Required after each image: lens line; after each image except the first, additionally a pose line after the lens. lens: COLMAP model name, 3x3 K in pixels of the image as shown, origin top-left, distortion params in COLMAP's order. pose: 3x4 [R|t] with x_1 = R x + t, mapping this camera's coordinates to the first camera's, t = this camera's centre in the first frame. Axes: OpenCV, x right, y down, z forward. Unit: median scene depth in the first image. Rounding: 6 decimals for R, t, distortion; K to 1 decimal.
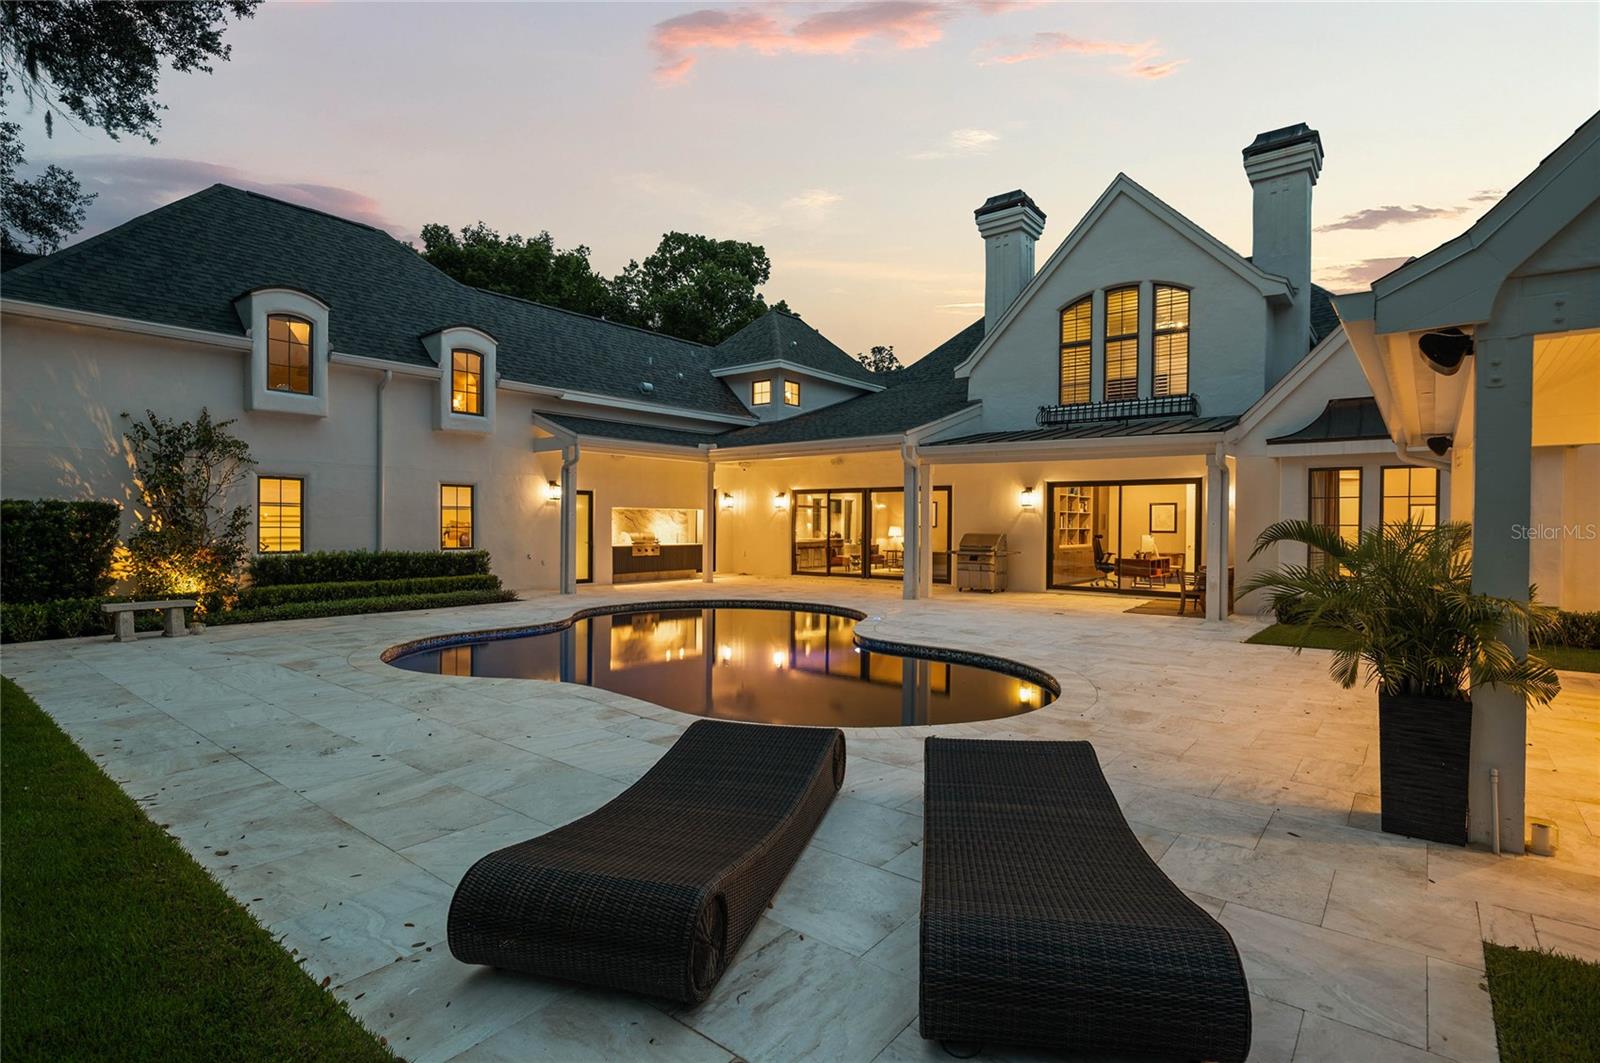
lens RADIAL K [[790.3, 0, 806.5], [0, 790.3, 530.6], [0, 0, 1]] dist [-0.001958, -0.000112]
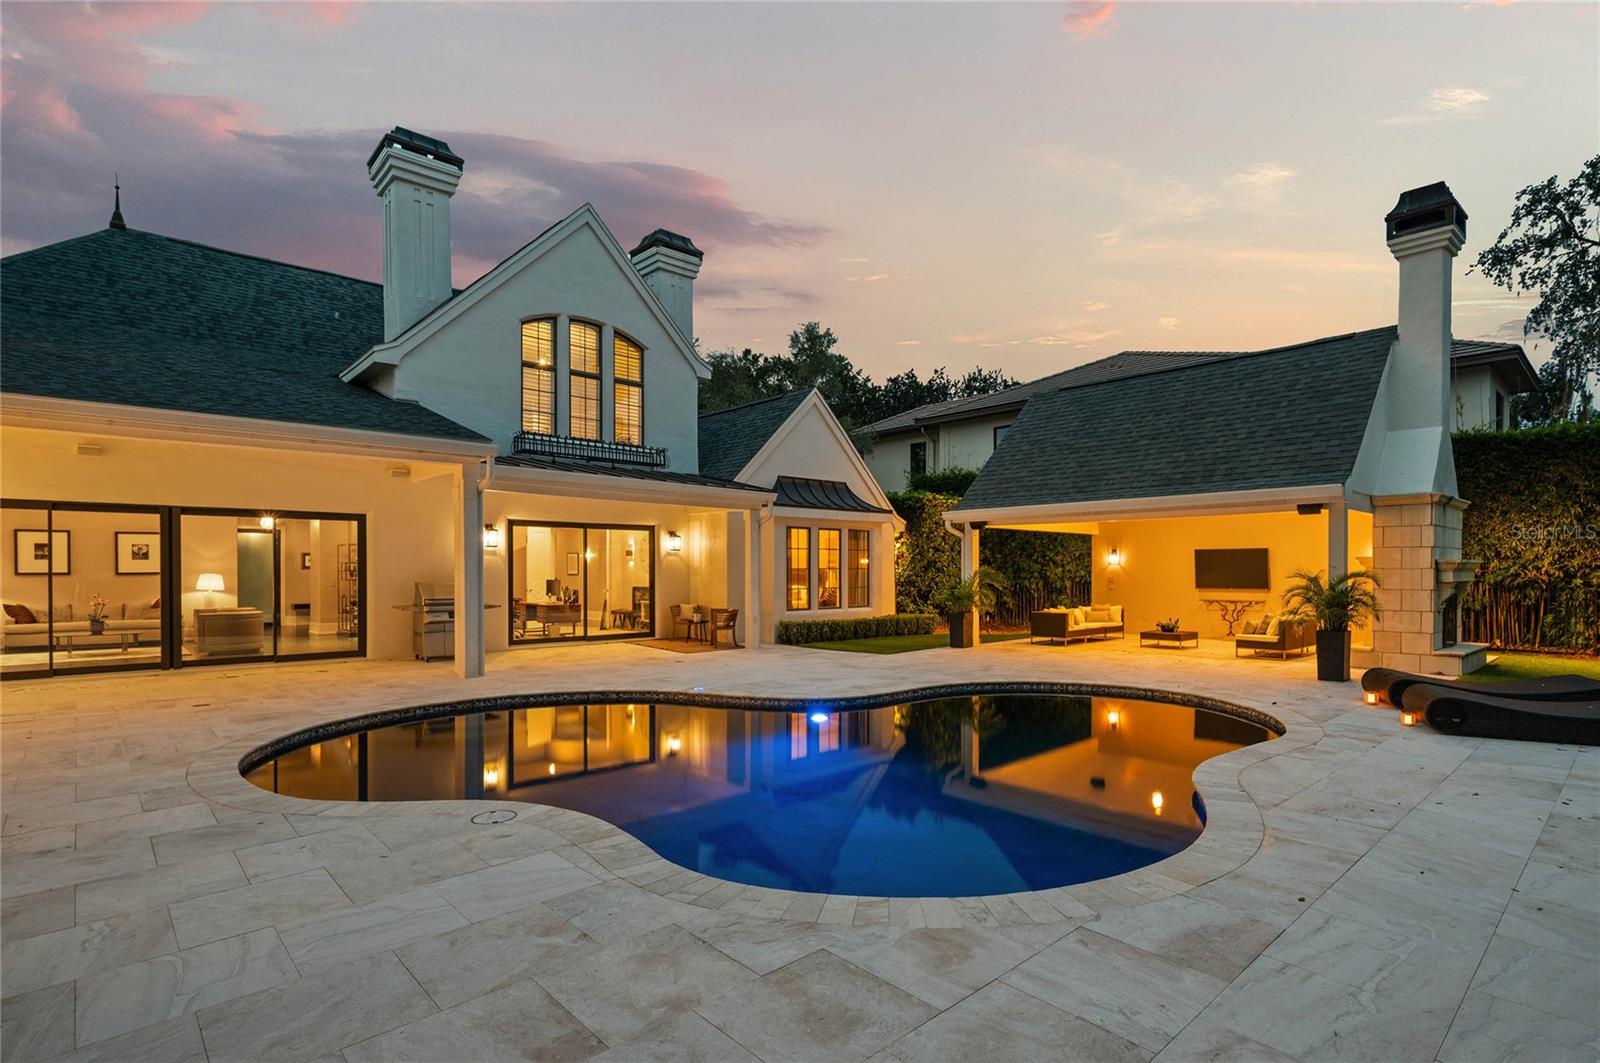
lens RADIAL K [[762.9, 0, 850.9], [0, 762.9, 580.4], [0, 0, 1]] dist [-0.002765, -0.000057]
pose [[0.135406, -0.022351, 0.990538, -0.486005], [0.009928, 0.999726, 0.021202, -0.010443], [-0.990740, 0.006963, 0.135591, 0.563166]]
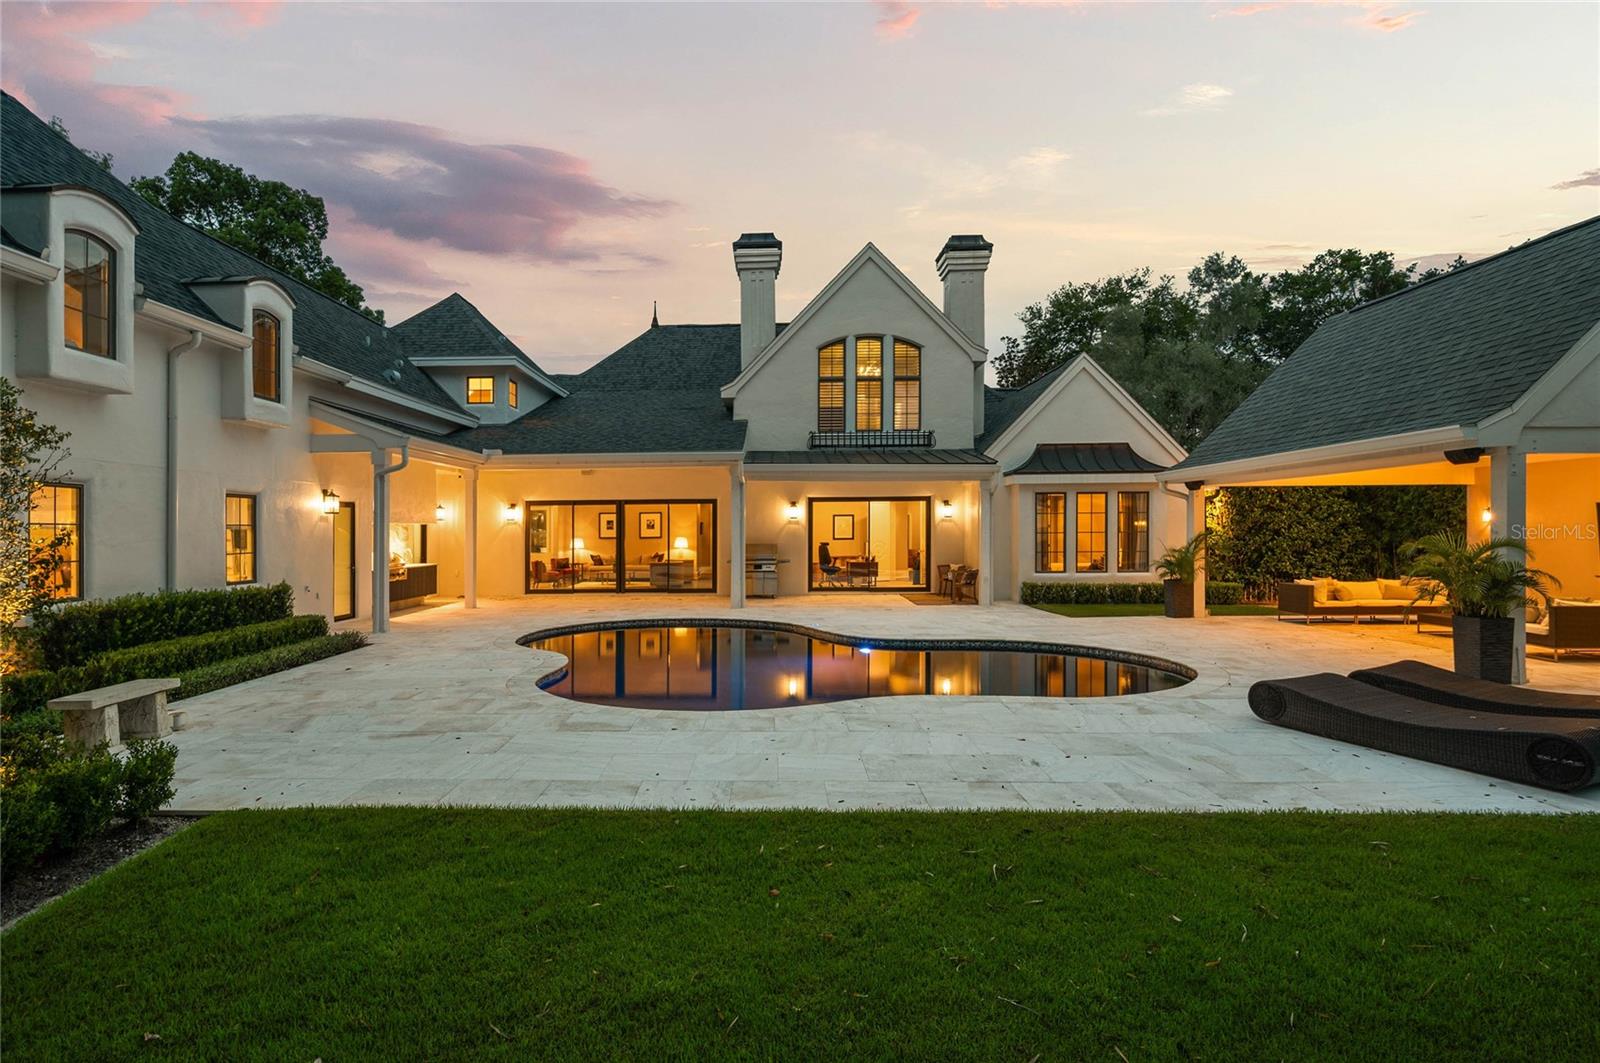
lens RADIAL K [[815.8, 0, 791.4], [0, 815.8, 528.0], [0, 0, 1]] dist [0.005528, 0.000218]
pose [[0.793427, -0.012272, 0.608541, -0.459350], [0.019292, 0.999801, -0.004992, -0.012965], [-0.608359, 0.015701, 0.793507, 0.090143]]
